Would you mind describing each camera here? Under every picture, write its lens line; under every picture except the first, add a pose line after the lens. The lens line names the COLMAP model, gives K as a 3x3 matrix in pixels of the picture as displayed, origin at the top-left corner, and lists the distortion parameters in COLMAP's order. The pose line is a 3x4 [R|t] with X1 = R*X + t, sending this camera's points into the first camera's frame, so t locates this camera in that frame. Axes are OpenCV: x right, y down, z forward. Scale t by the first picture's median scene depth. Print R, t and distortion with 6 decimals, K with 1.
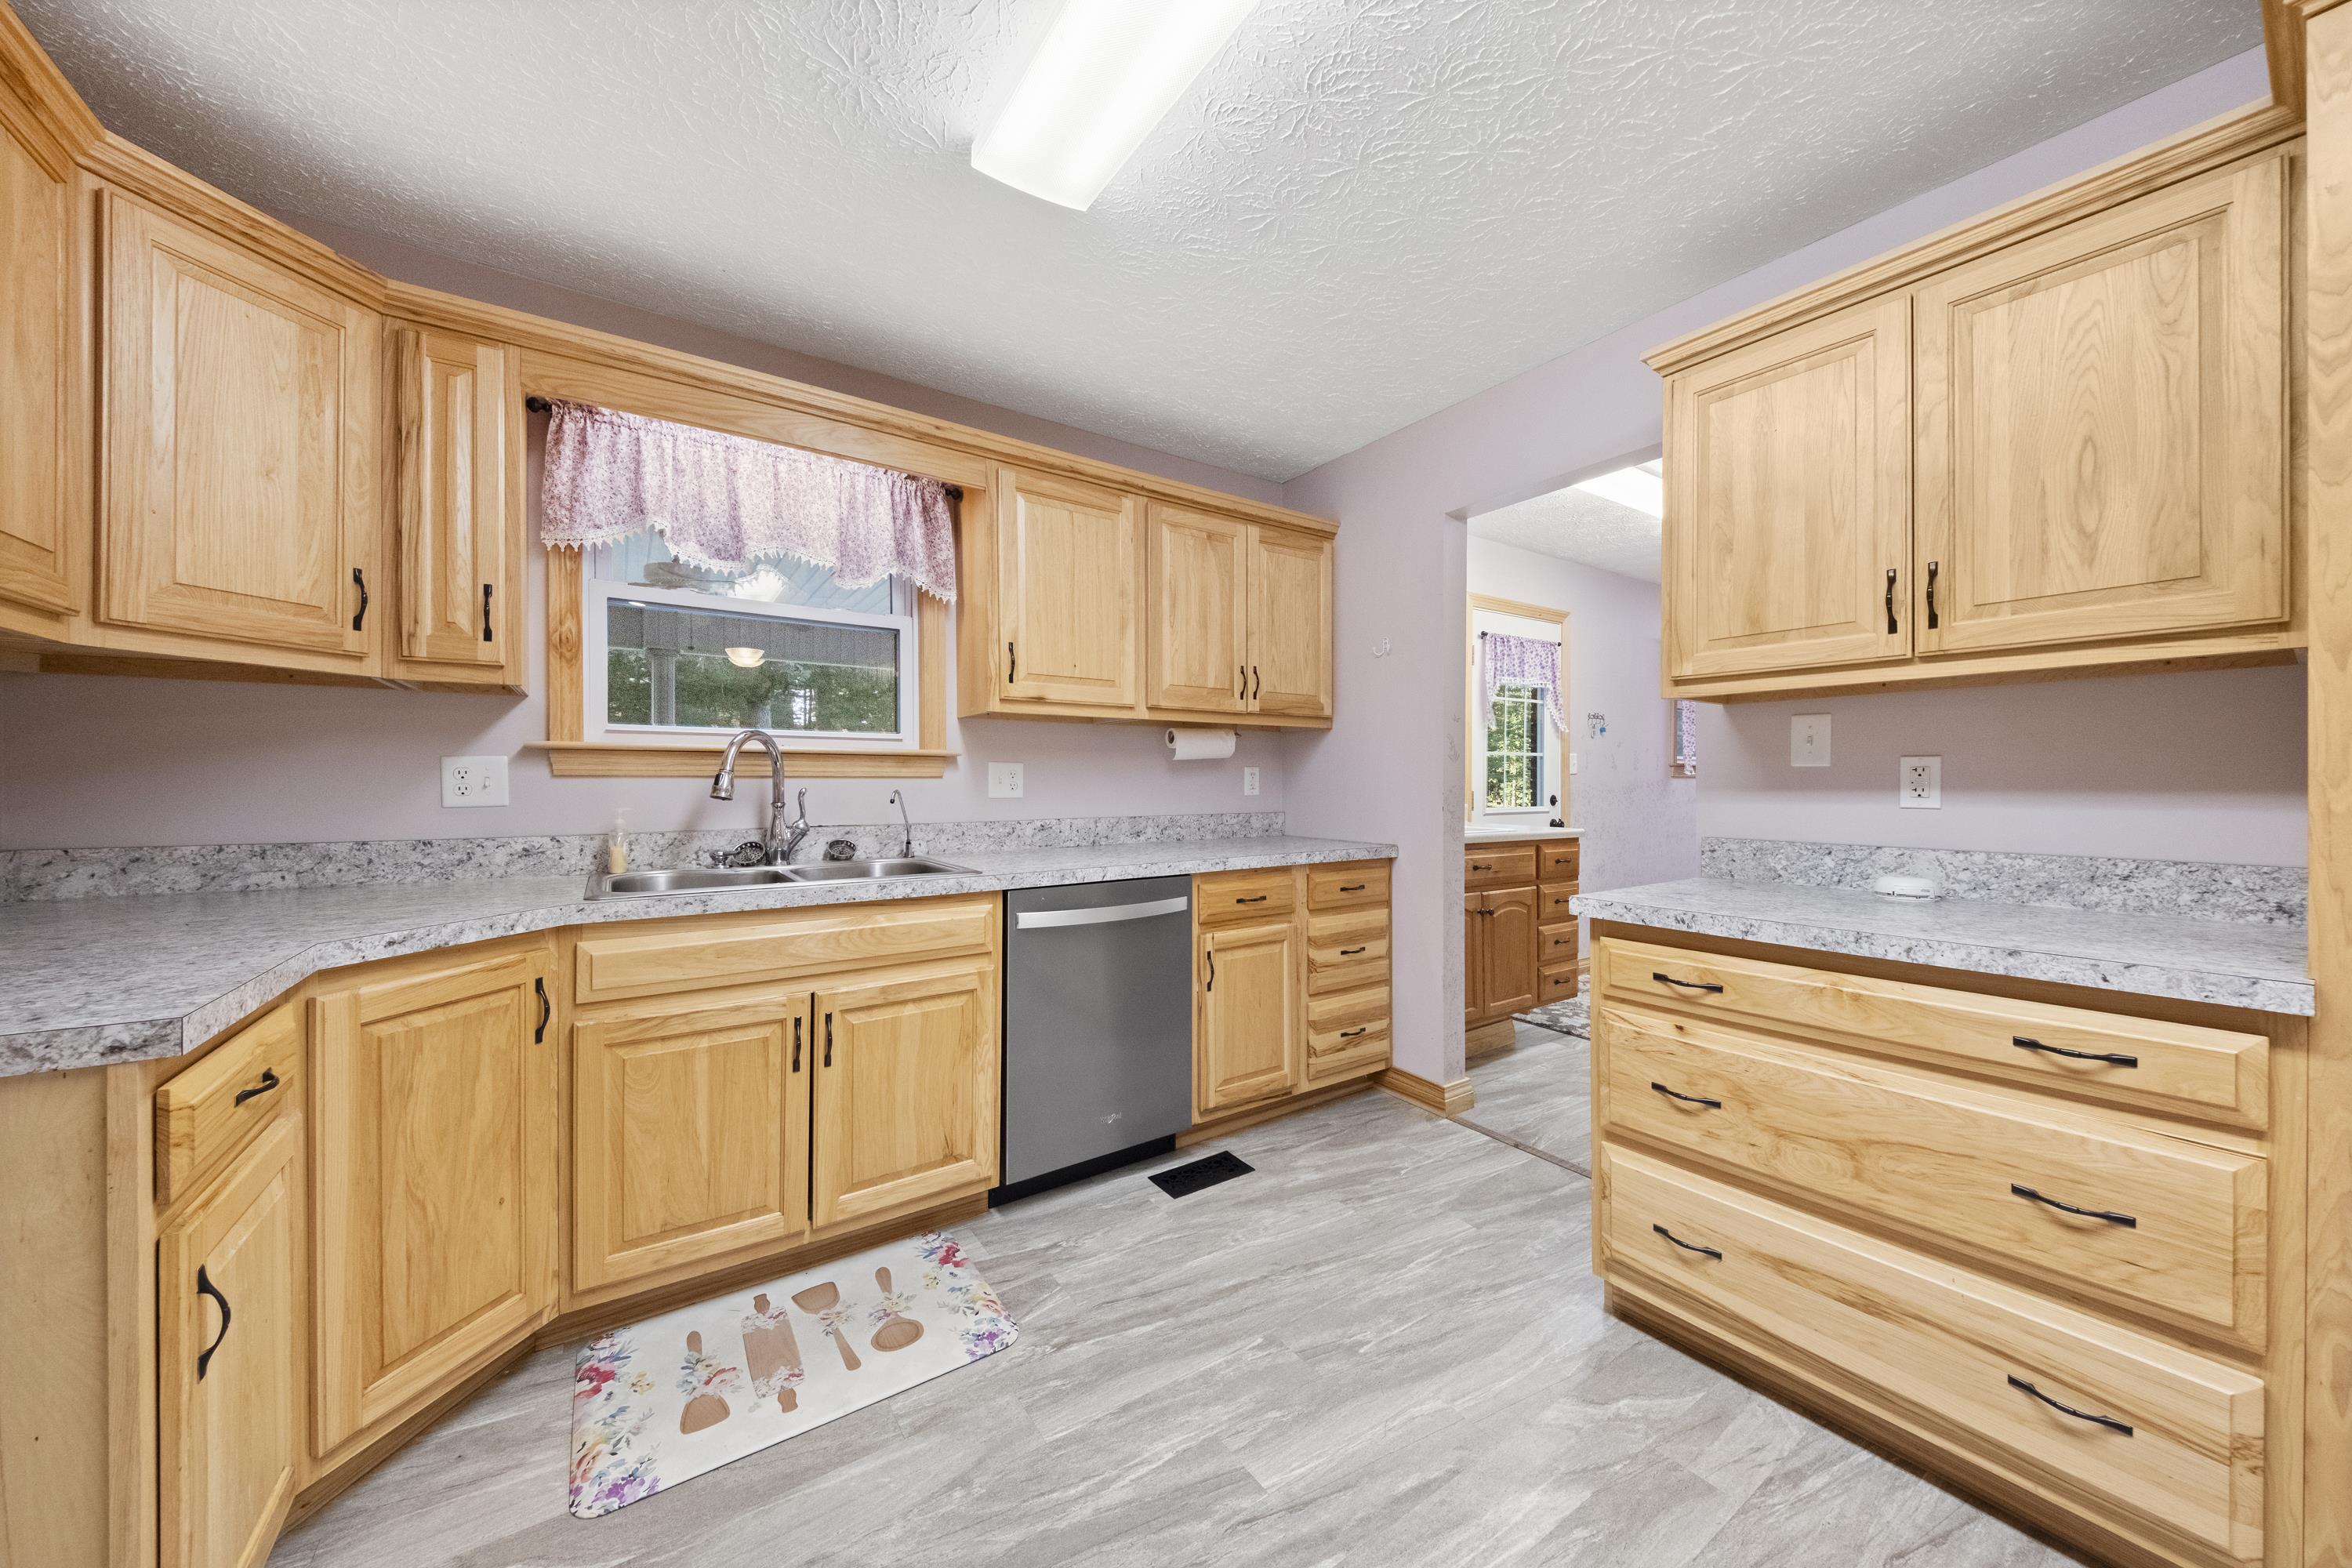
lens RADIAL K [[809.6, 0, 1178.9], [0, 809.6, 778.5], [0, 0, 1]] dist [0.015996, -0.005324]
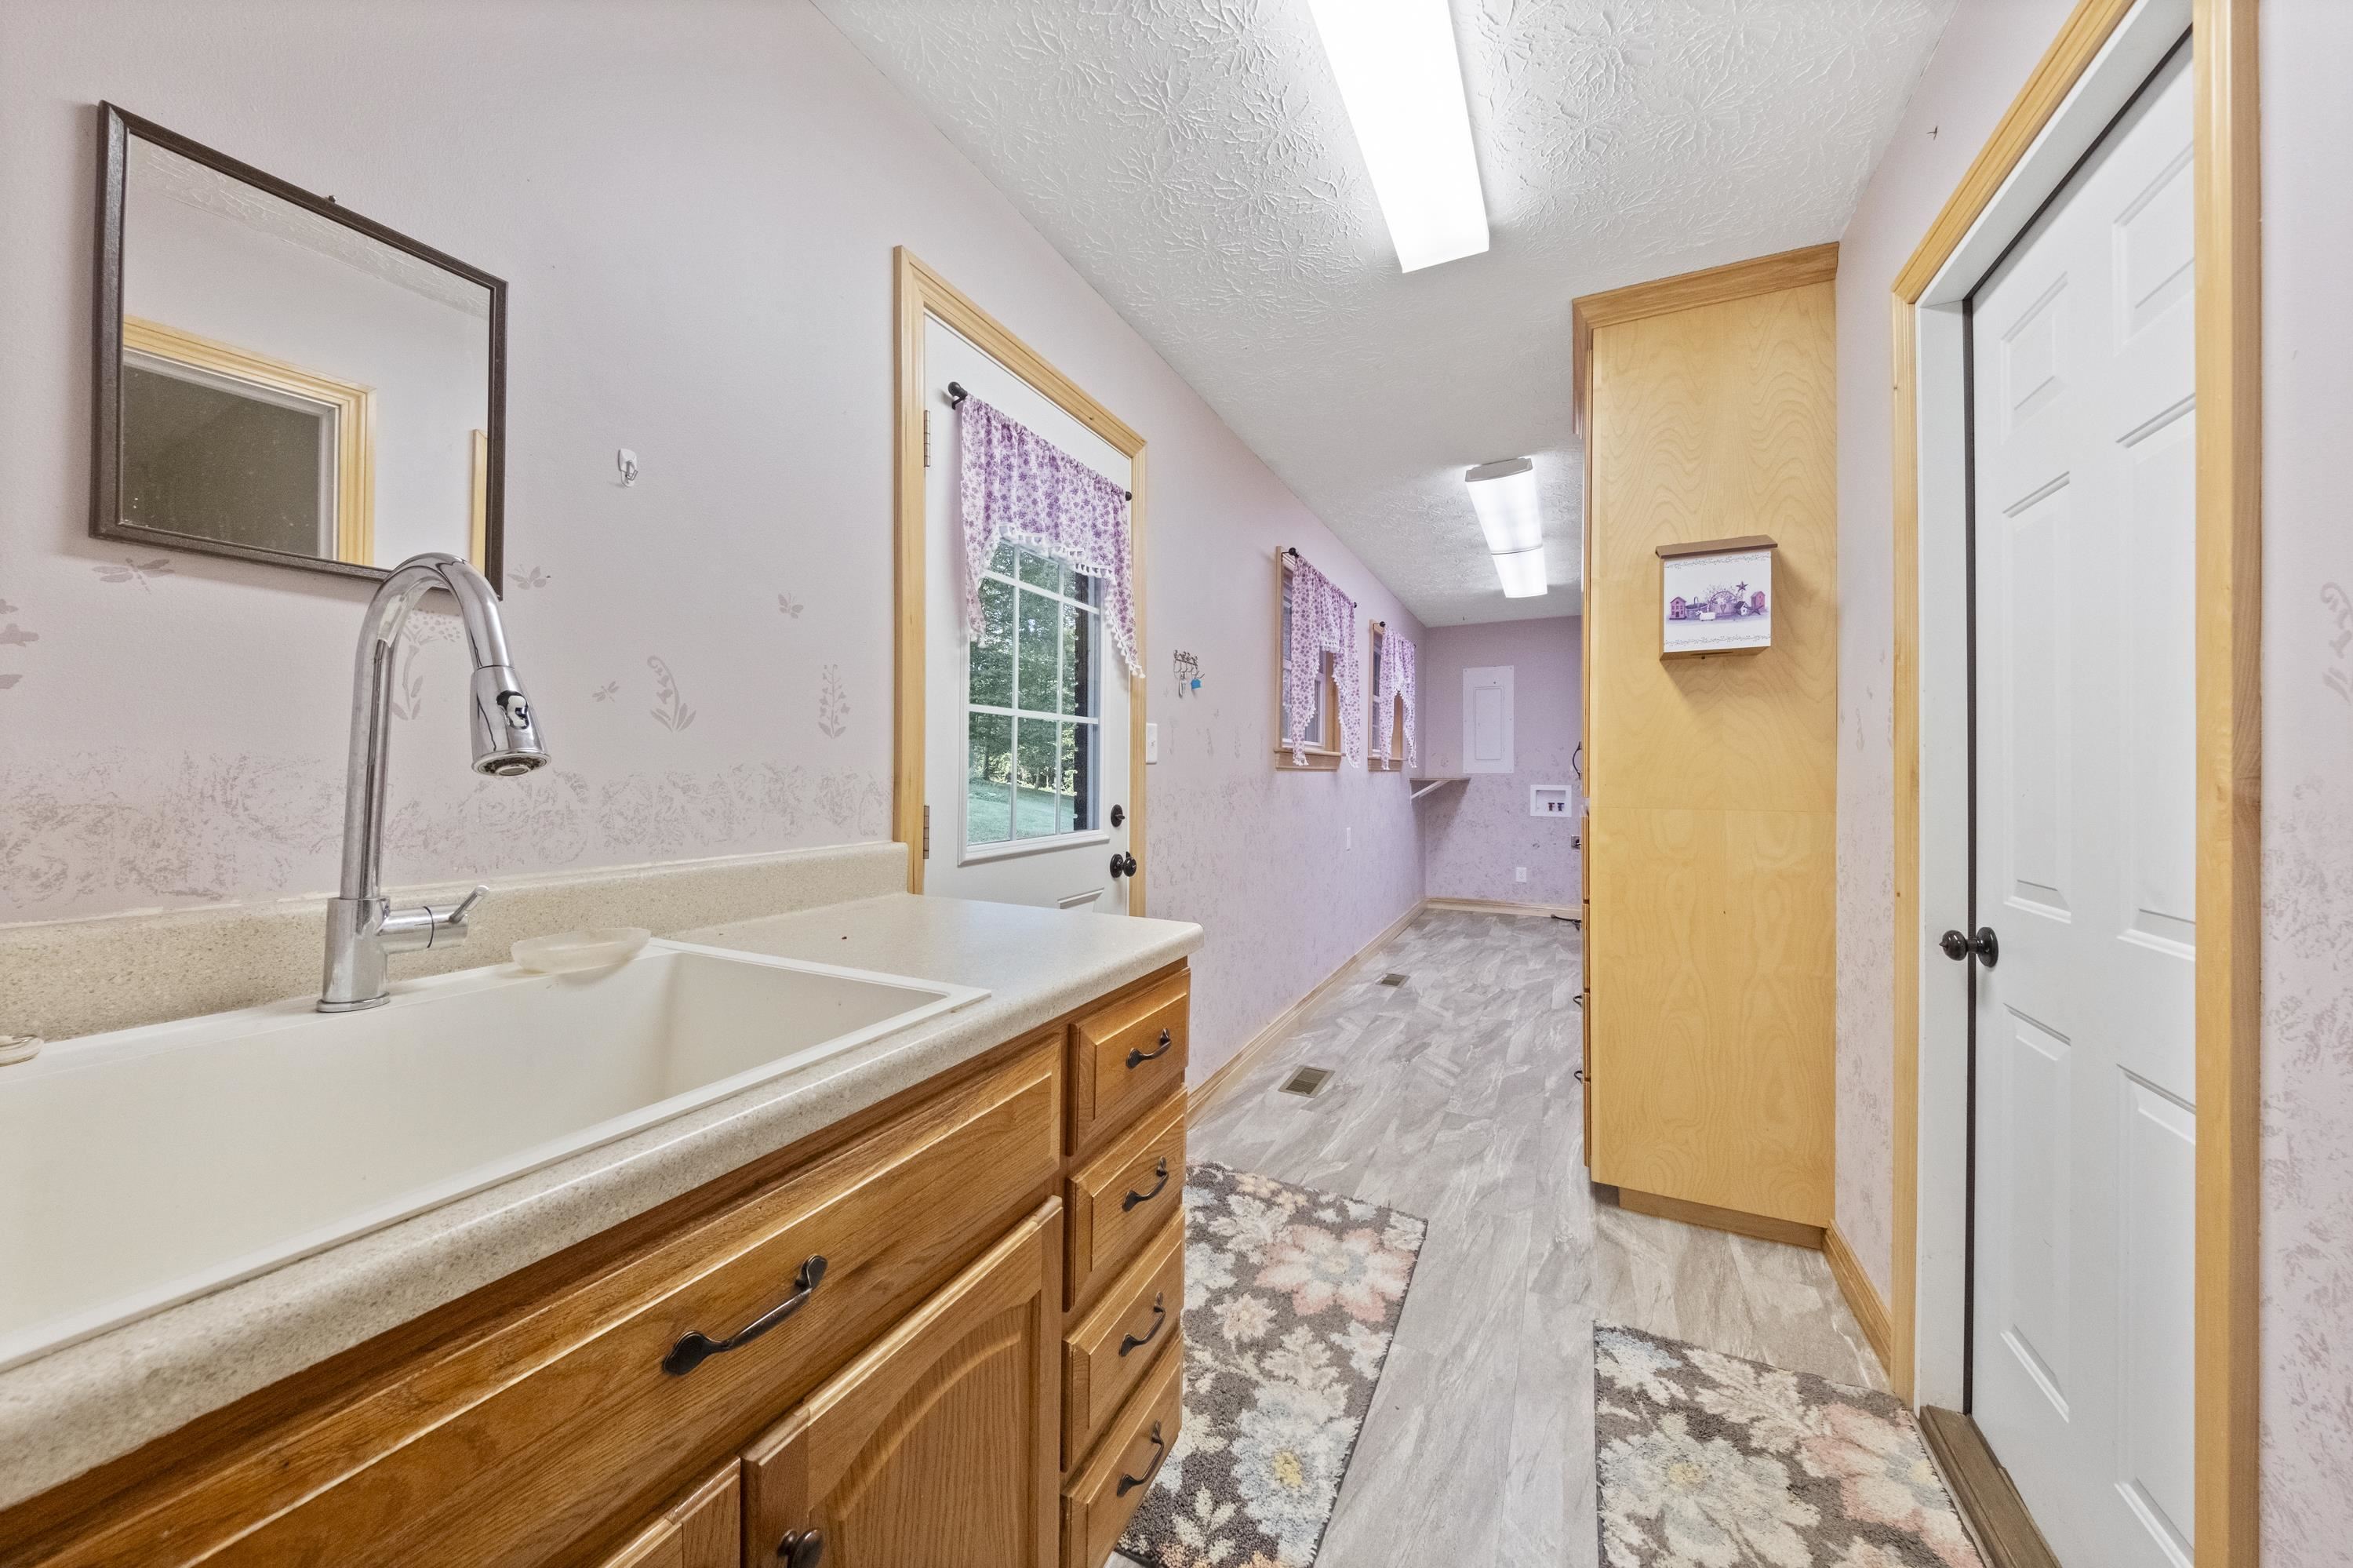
lens RADIAL K [[809.9, 0, 1165.3], [0, 809.9, 768.6], [0, 0, 1]] dist [0.015996, -0.005324]
pose [[0.878705, 0.004414, 0.477344, 0.259430], [-0.003672, 0.999990, -0.002489, 0.000114], [-0.477351, 0.000434, 0.878713, 0.569896]]
